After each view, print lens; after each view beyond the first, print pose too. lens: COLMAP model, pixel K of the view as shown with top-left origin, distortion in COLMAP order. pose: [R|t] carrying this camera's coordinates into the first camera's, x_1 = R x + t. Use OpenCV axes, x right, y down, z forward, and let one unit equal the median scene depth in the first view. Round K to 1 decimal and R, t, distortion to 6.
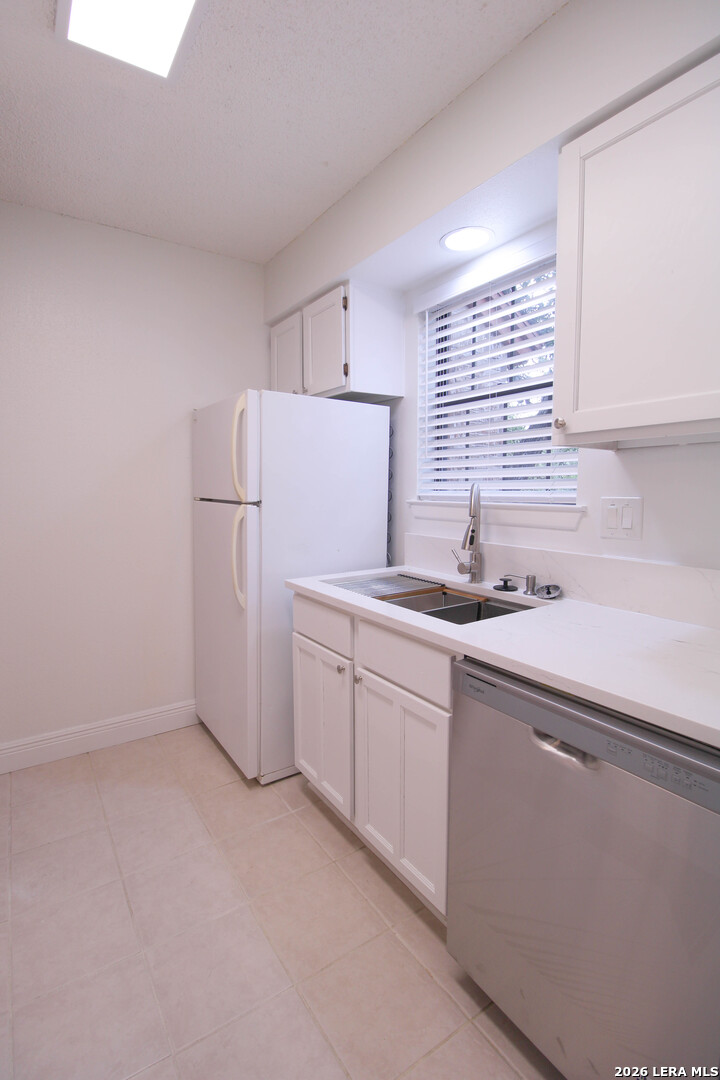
lens RADIAL K [[509.4, 0, 348.3], [0, 509.4, 522.1], [0, 0, 1]] dist [0.002579, -0.016190]
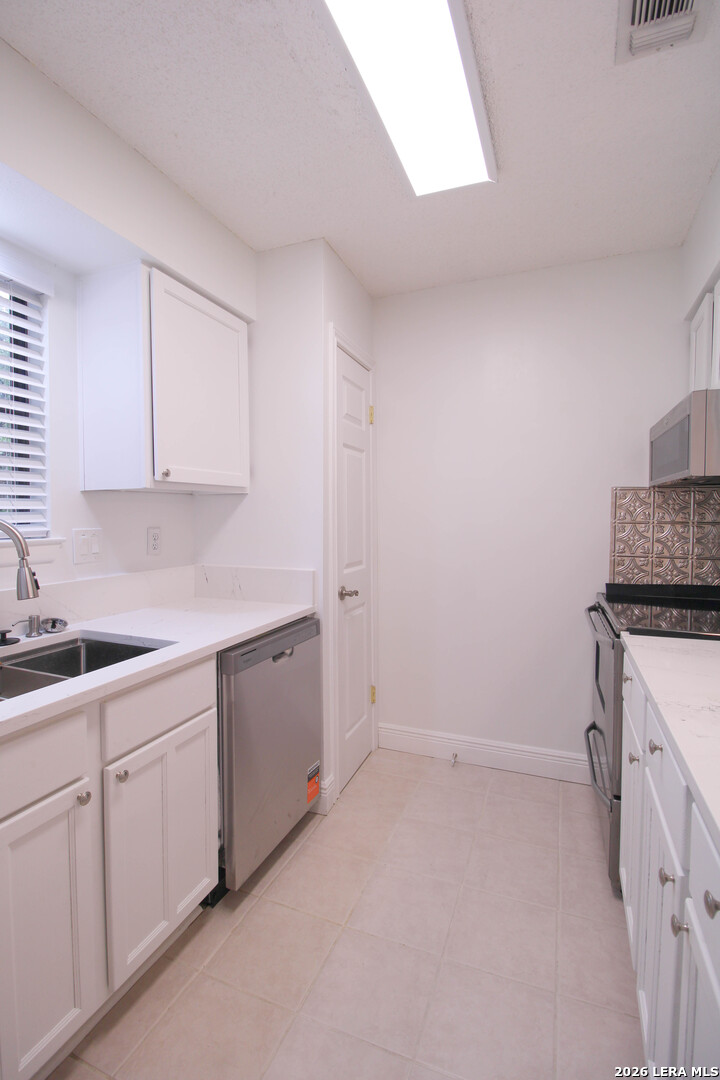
lens RADIAL K [[509.4, 0, 348.3], [0, 509.4, 522.1], [0, 0, 1]] dist [0.002579, -0.016190]
pose [[-0.568599, -0.003230, 0.822609, -0.802102], [0.061763, 0.997002, 0.046606, -0.080317], [-0.820293, 0.077307, -0.566695, 1.146613]]
